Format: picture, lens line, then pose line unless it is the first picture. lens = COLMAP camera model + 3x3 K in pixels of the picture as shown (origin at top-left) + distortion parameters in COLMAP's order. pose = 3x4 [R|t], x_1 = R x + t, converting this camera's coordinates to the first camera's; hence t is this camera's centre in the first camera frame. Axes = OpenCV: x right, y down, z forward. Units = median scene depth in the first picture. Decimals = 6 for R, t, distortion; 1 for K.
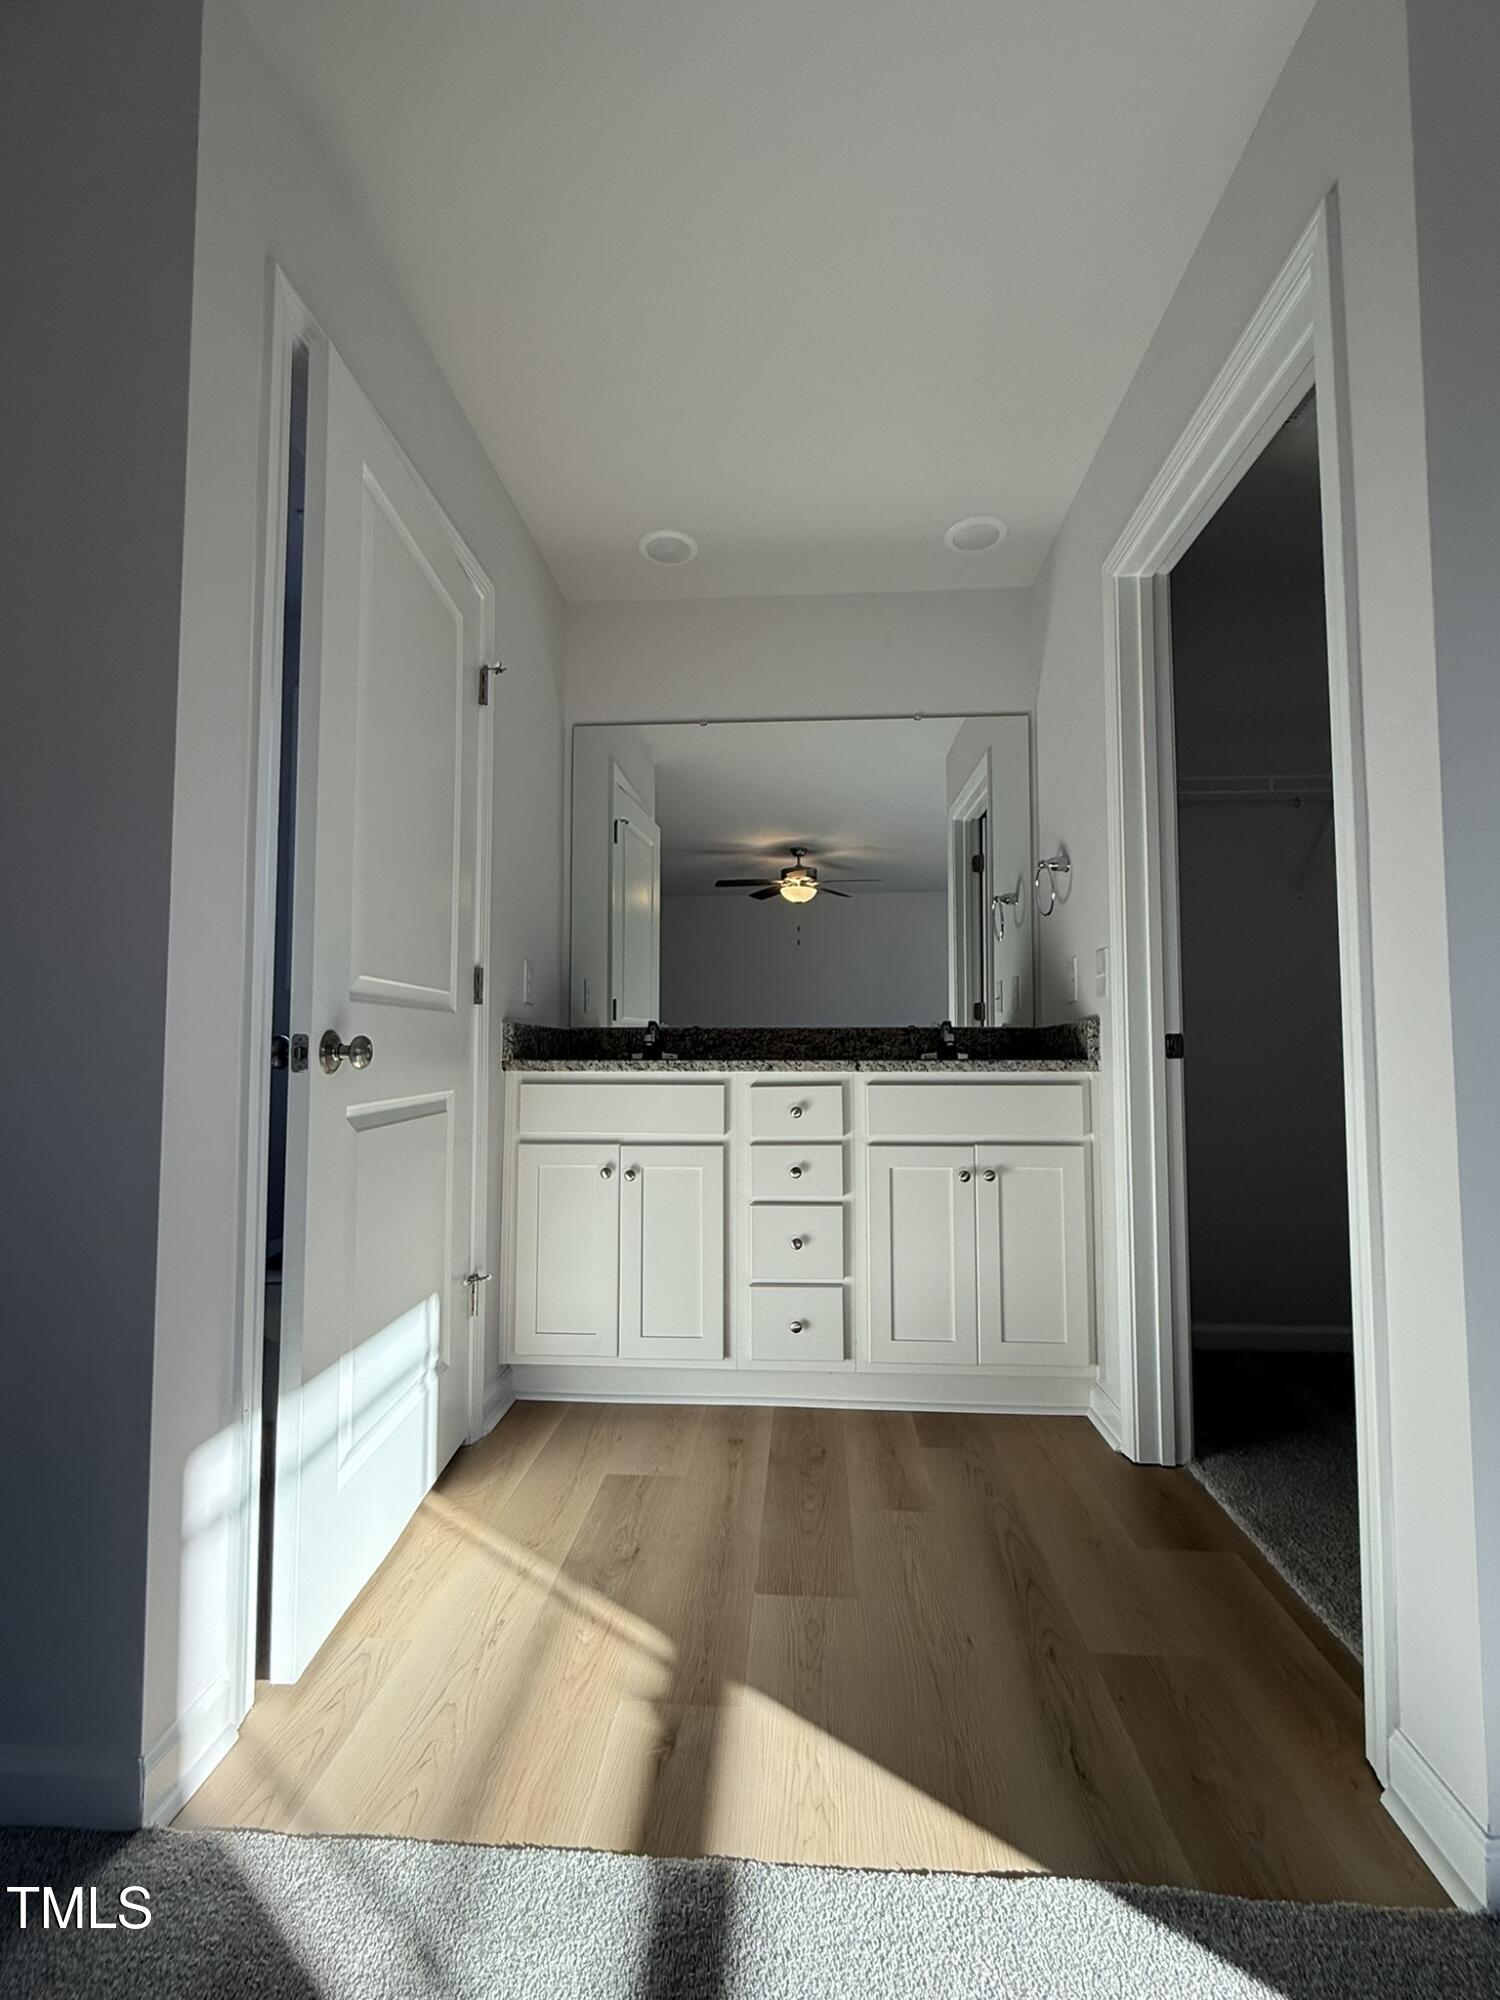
lens RADIAL K [[868.2, 0, 750.5], [0, 868.2, 994.1], [0, 0, 1]] dist [-0.000326, 0.000621]
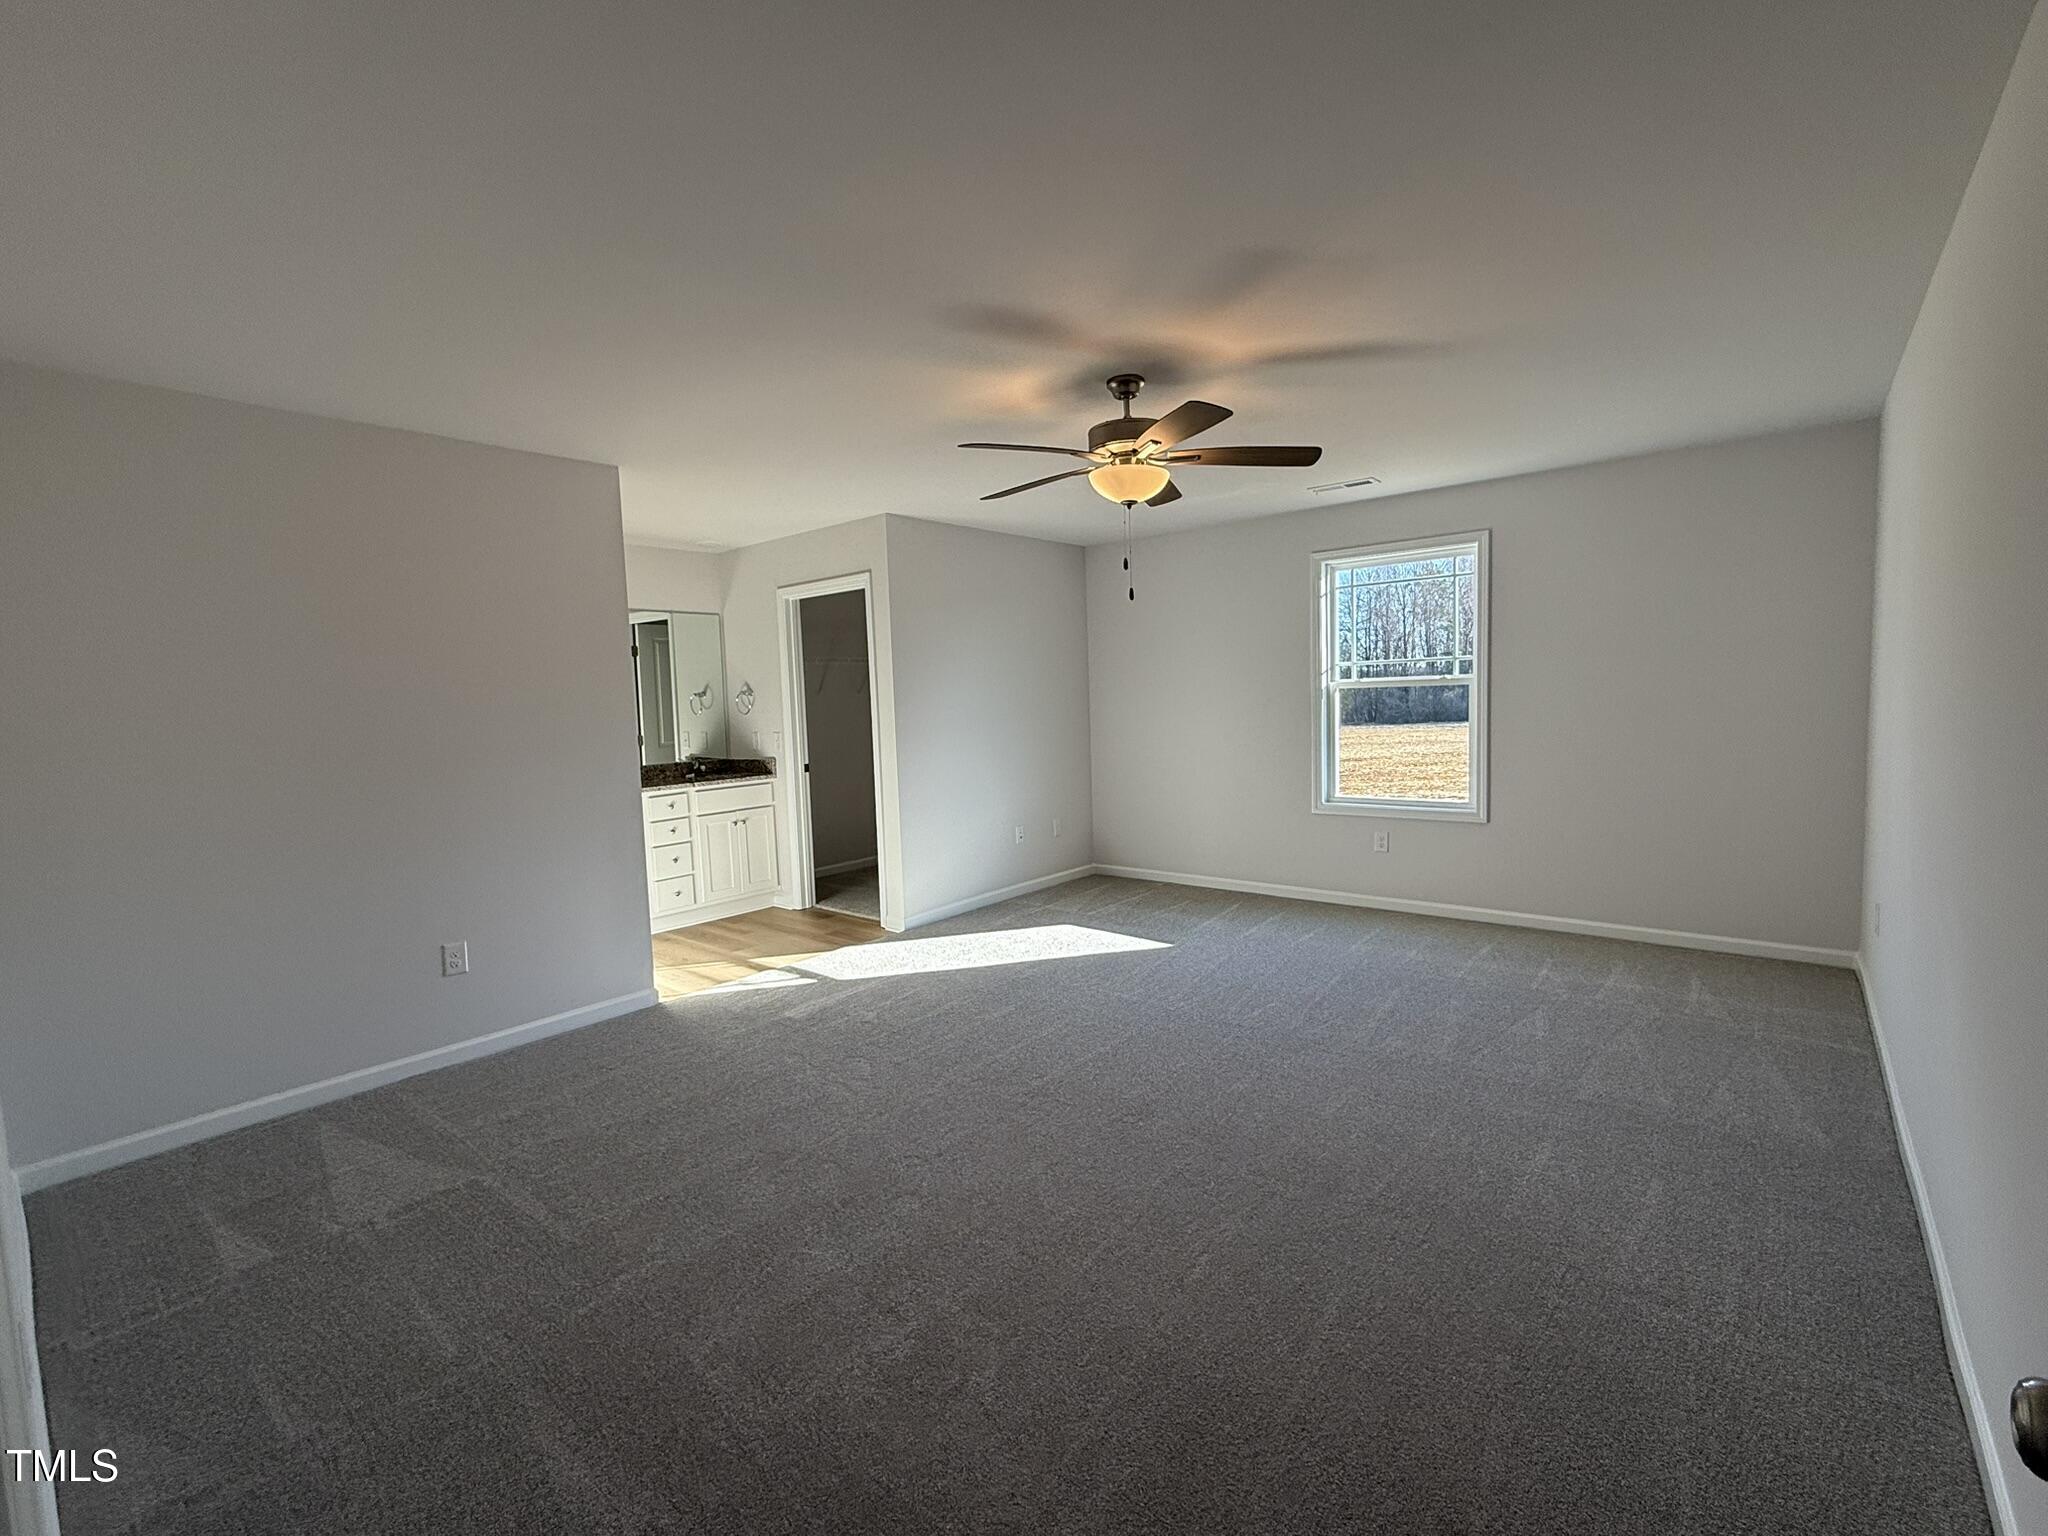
lens RADIAL K [[889.0, 0, 1019.9], [0, 889.0, 766.0], [0, 0, 1]] dist [-0.000326, 0.000621]
pose [[0.592827, -0.078967, 0.801449, -1.328220], [-0.012112, 0.994194, 0.106918, -0.246617], [-0.805239, -0.073091, 0.588429, -1.191658]]
